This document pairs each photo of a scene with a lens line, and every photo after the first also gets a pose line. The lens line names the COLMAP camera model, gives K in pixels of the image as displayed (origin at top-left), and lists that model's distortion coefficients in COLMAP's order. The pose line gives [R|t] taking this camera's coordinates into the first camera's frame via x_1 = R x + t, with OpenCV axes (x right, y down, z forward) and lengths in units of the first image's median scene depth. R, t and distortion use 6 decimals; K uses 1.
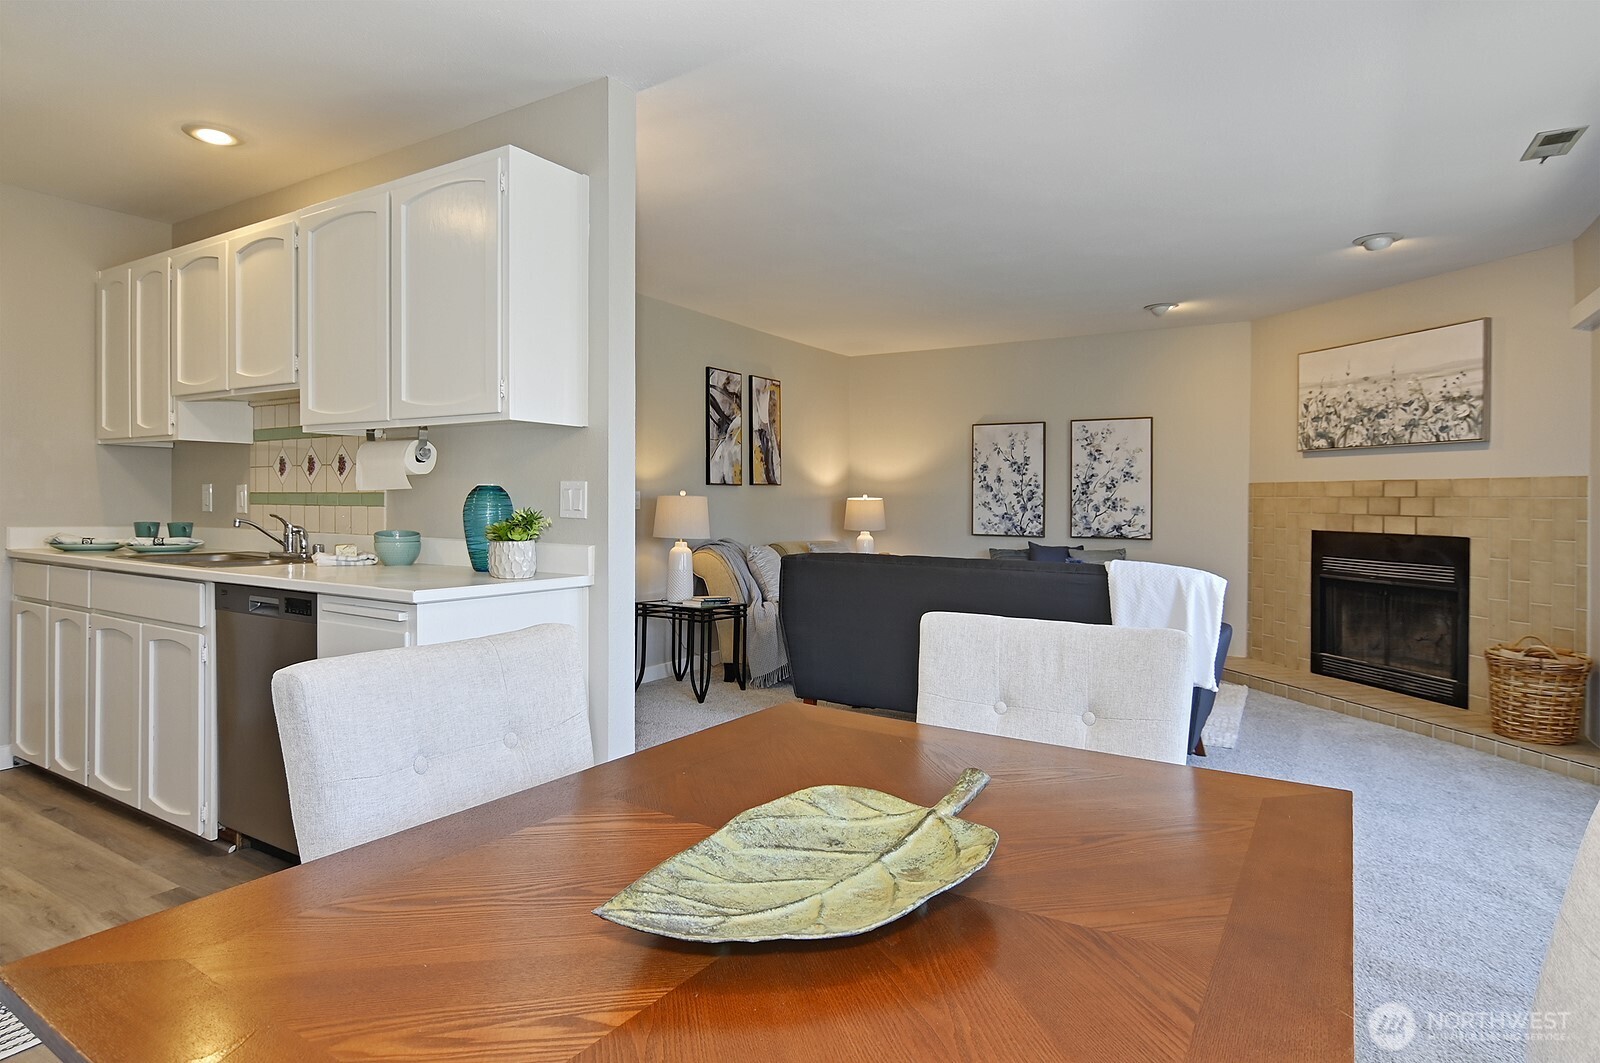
lens RADIAL K [[910.3, 0, 814.5], [0, 910.3, 507.9], [0, 0, 1]] dist [-0.015950, 0.005080]
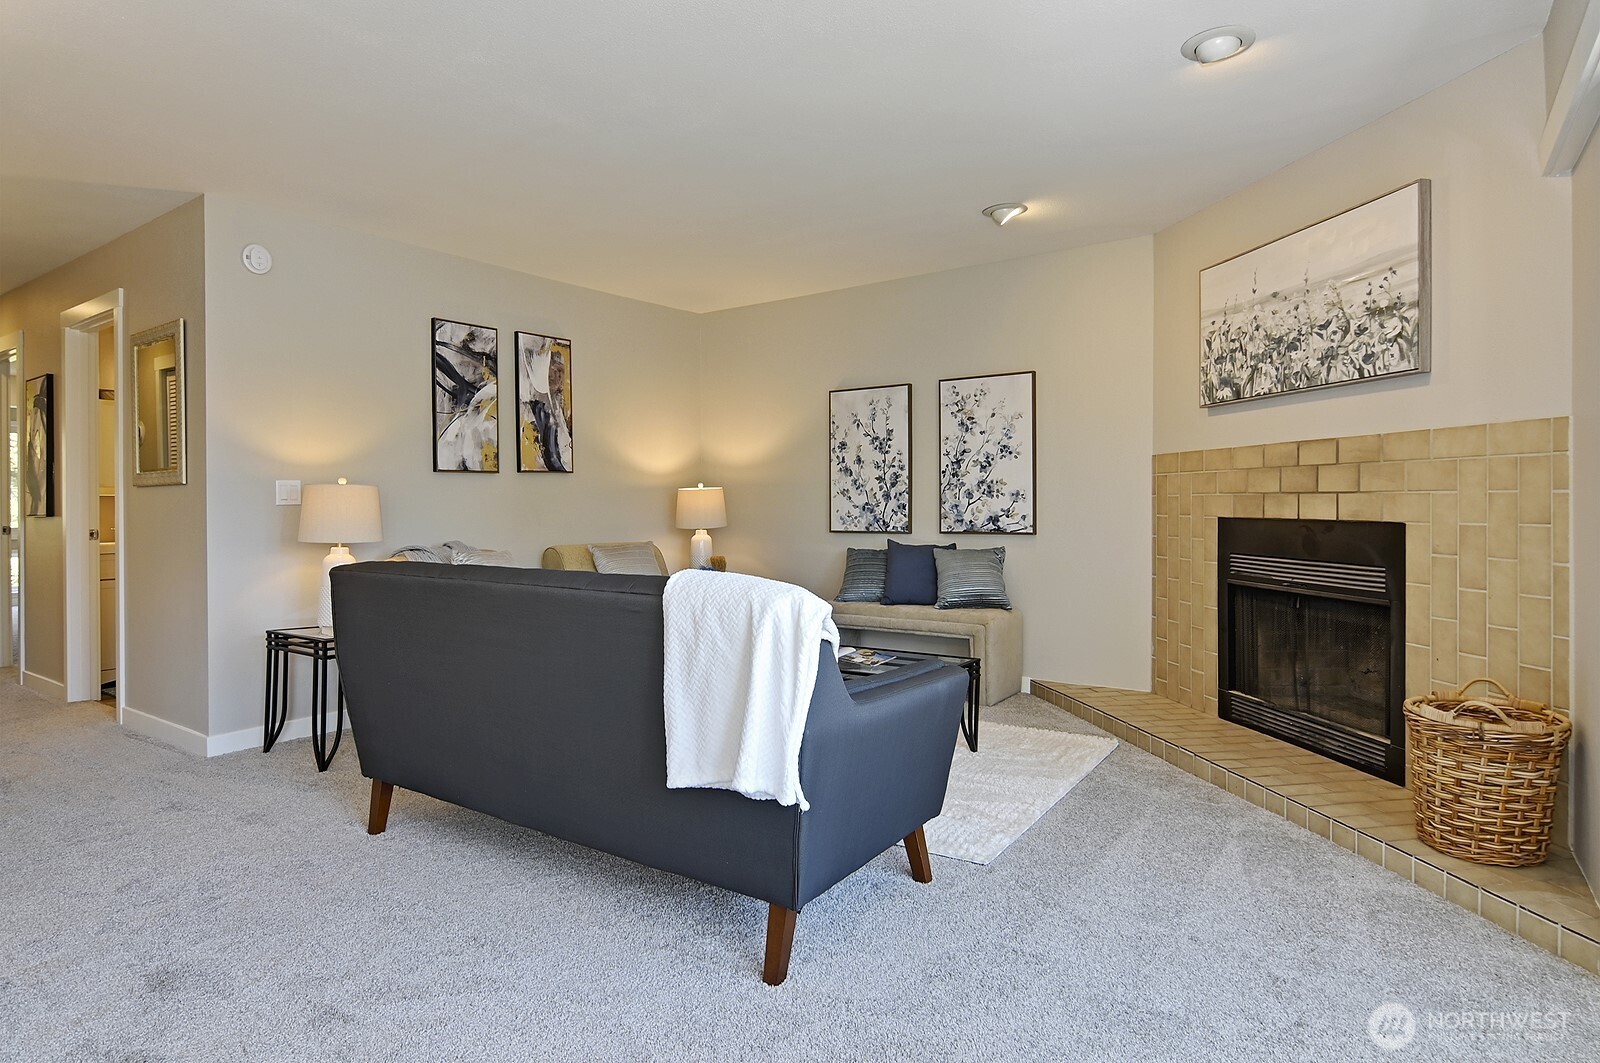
lens RADIAL K [[910.3, 0, 863.3], [0, 910.3, 527.1], [0, 0, 1]] dist [-0.015950, 0.005080]
pose [[0.999335, -0.017131, -0.032179, 0.327908], [0.017798, 0.999631, 0.020544, 0.014422], [0.031815, -0.021103, 0.999271, 0.309380]]
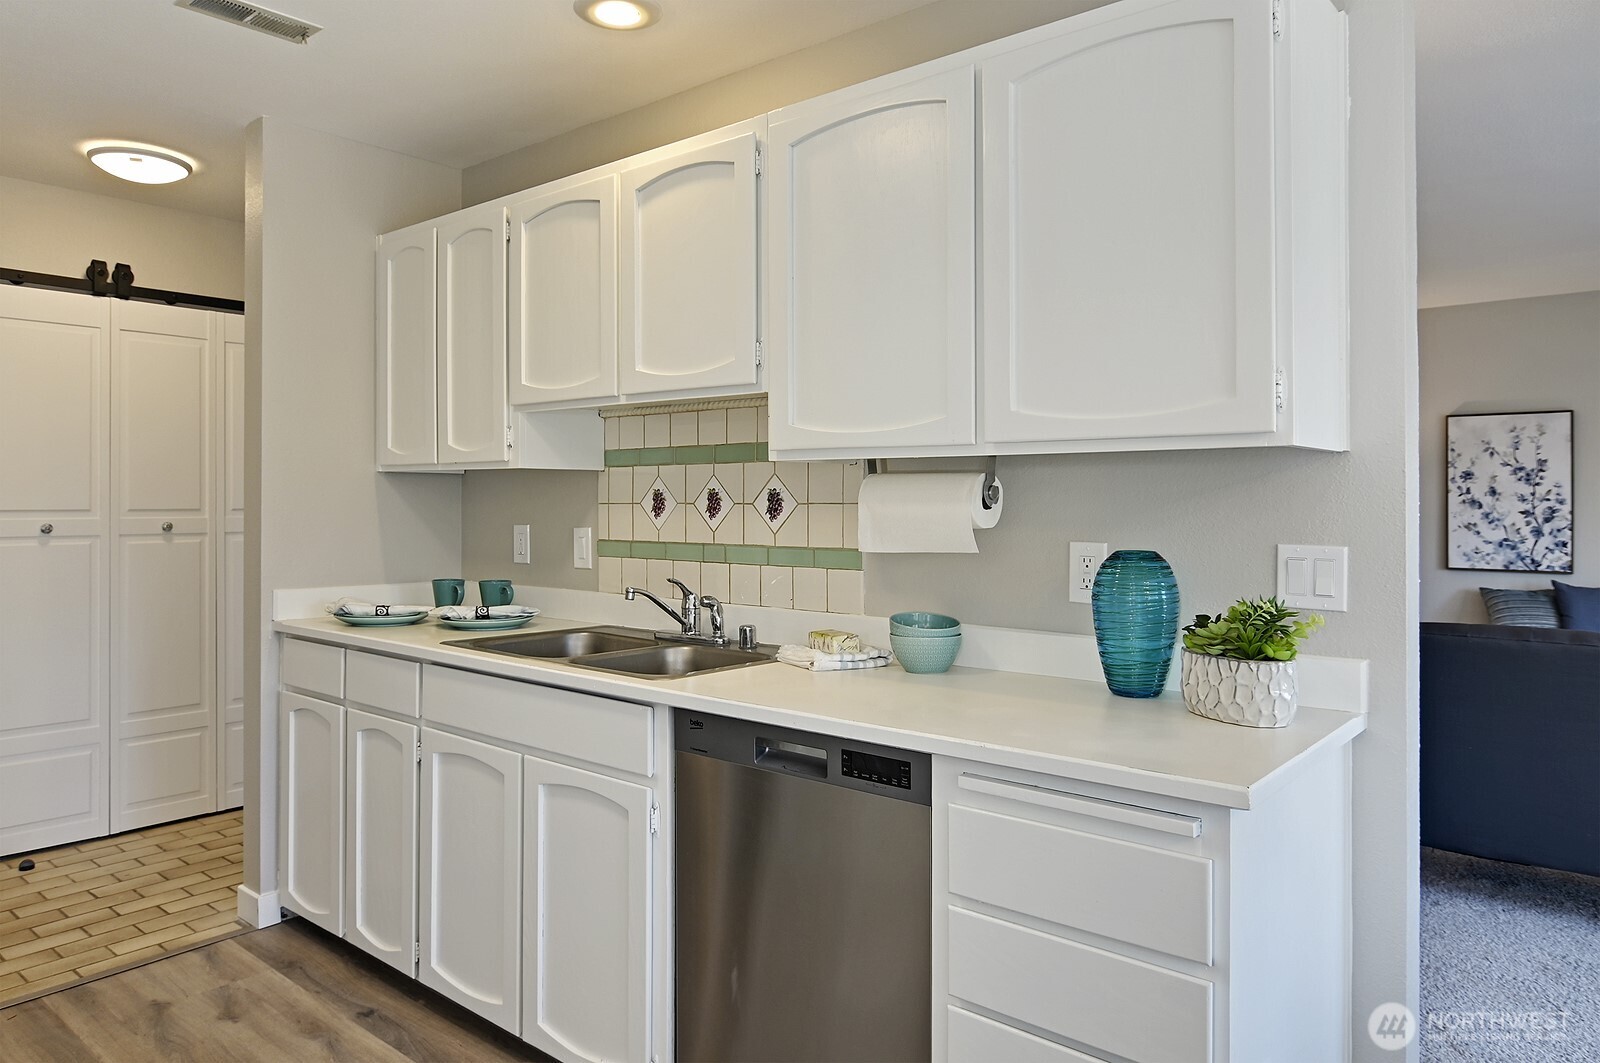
lens RADIAL K [[1018.1, 0, 829.8], [0, 1018.1, 493.7], [0, 0, 1]] dist [0.001096, -0.002297]
pose [[0.993958, -0.012228, -0.109079, -0.323427], [0.011050, 0.999874, -0.011405, -0.037596], [0.109205, 0.010131, 0.993968, 0.210287]]
